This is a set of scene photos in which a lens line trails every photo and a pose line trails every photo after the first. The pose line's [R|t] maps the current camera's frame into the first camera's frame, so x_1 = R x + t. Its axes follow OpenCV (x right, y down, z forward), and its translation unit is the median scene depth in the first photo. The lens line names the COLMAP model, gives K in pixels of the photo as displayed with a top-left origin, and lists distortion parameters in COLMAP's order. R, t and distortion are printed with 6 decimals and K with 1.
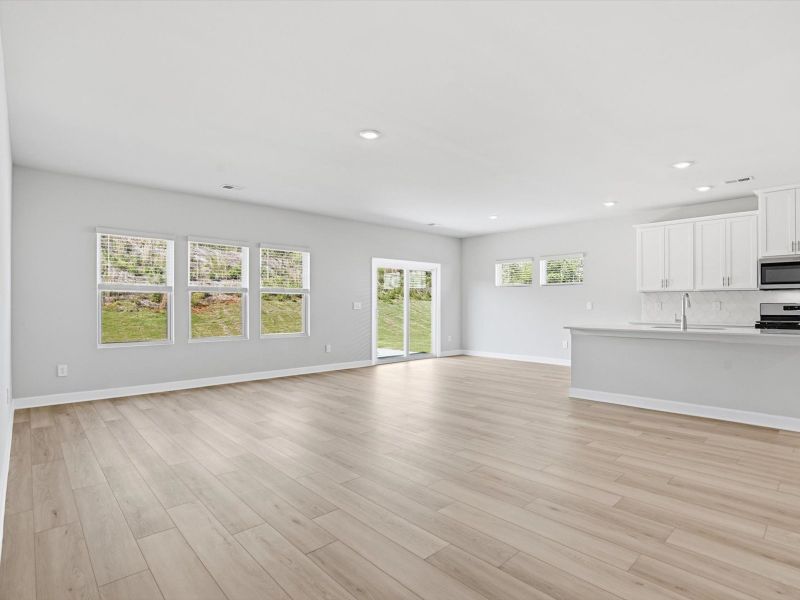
lens RADIAL K [[417.6, 0, 398.6], [0, 417.6, 305.3], [0, 0, 1]] dist [-0.027587, -0.001221]
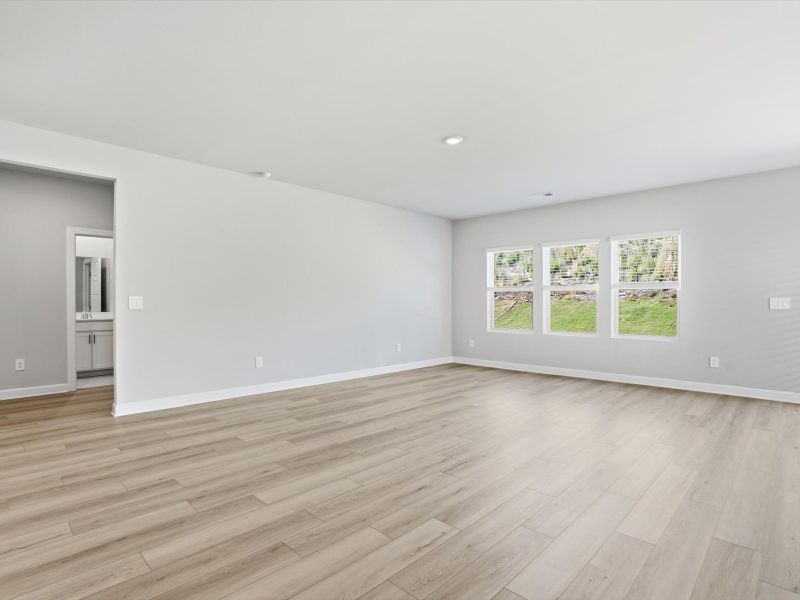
lens RADIAL K [[417.6, 0, 405.7], [0, 417.6, 299.6], [0, 0, 1]] dist [-0.027587, -0.001221]
pose [[0.060951, 0.001775, -0.998139, 0.489414], [-0.000966, 0.999998, 0.001720, -0.004975], [0.998140, 0.000859, 0.060952, 0.403980]]
